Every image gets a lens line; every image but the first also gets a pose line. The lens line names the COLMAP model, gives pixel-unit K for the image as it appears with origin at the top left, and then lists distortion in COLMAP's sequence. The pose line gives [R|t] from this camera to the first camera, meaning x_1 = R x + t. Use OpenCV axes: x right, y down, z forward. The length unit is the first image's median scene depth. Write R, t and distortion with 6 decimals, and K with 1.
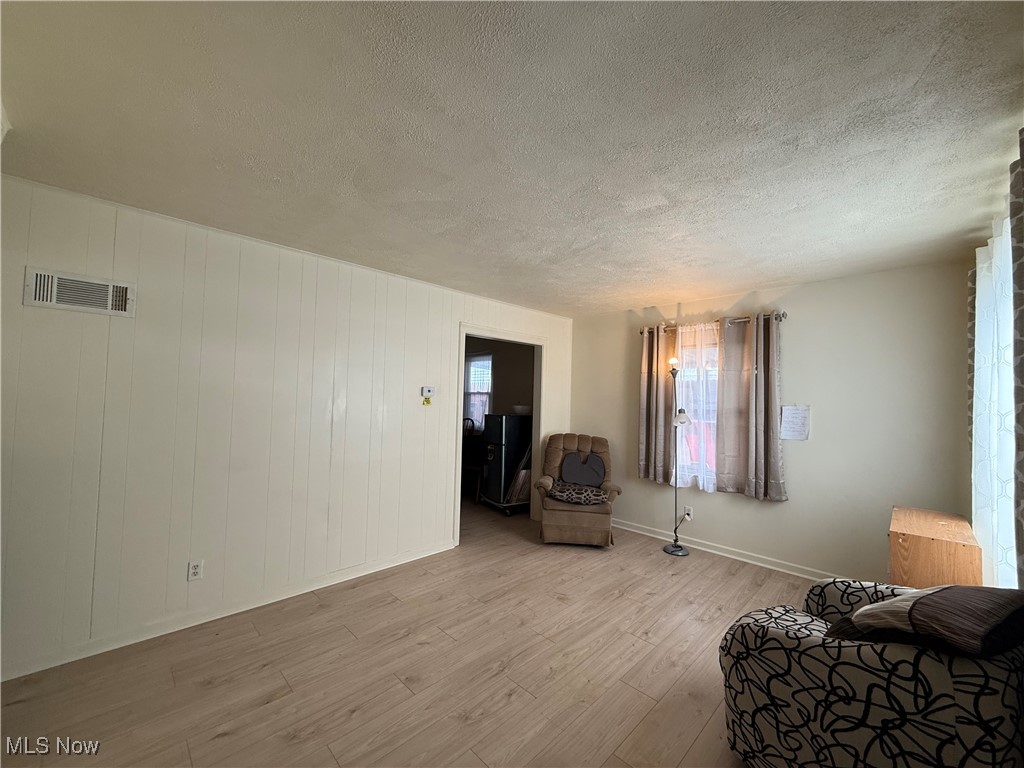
lens RADIAL K [[405.1, 0, 508.9], [0, 405.1, 384.2], [0, 0, 1]] dist [-0.000025, 0.000105]
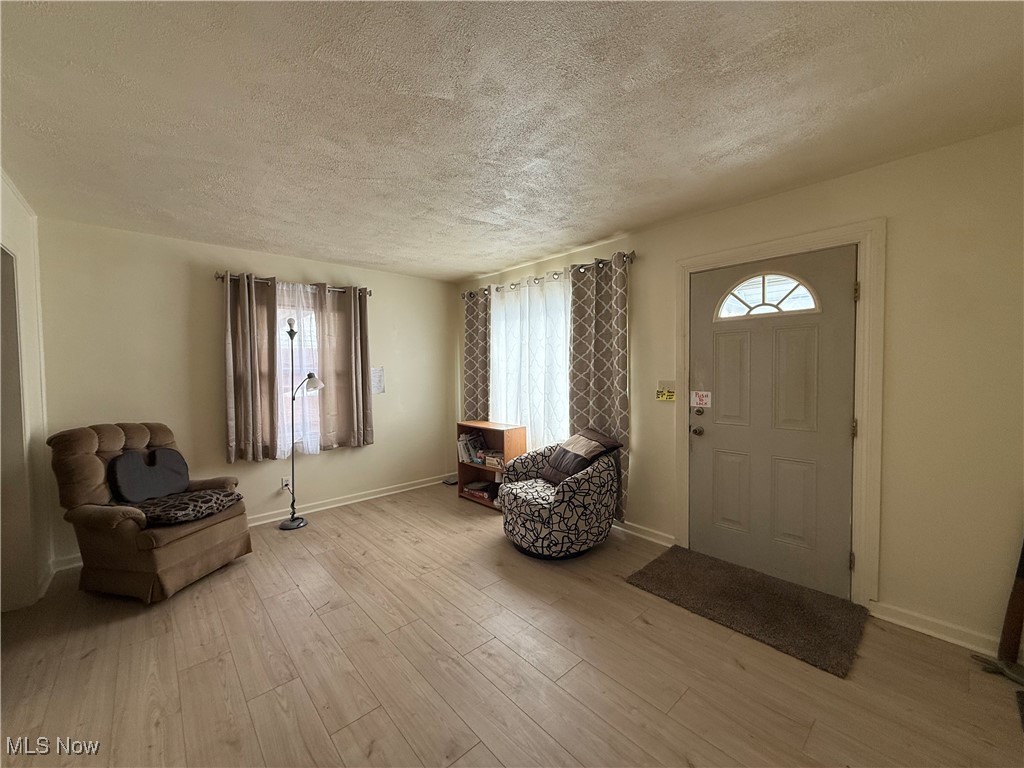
lens RADIAL K [[405.1, 0, 508.9], [0, 405.1, 384.2], [0, 0, 1]] dist [-0.000025, 0.000105]
pose [[0.044628, -0.060526, 0.997168, -0.507205], [-0.023029, 0.997835, 0.061597, 0.017429], [-0.998738, -0.025713, 0.043137, 0.489946]]
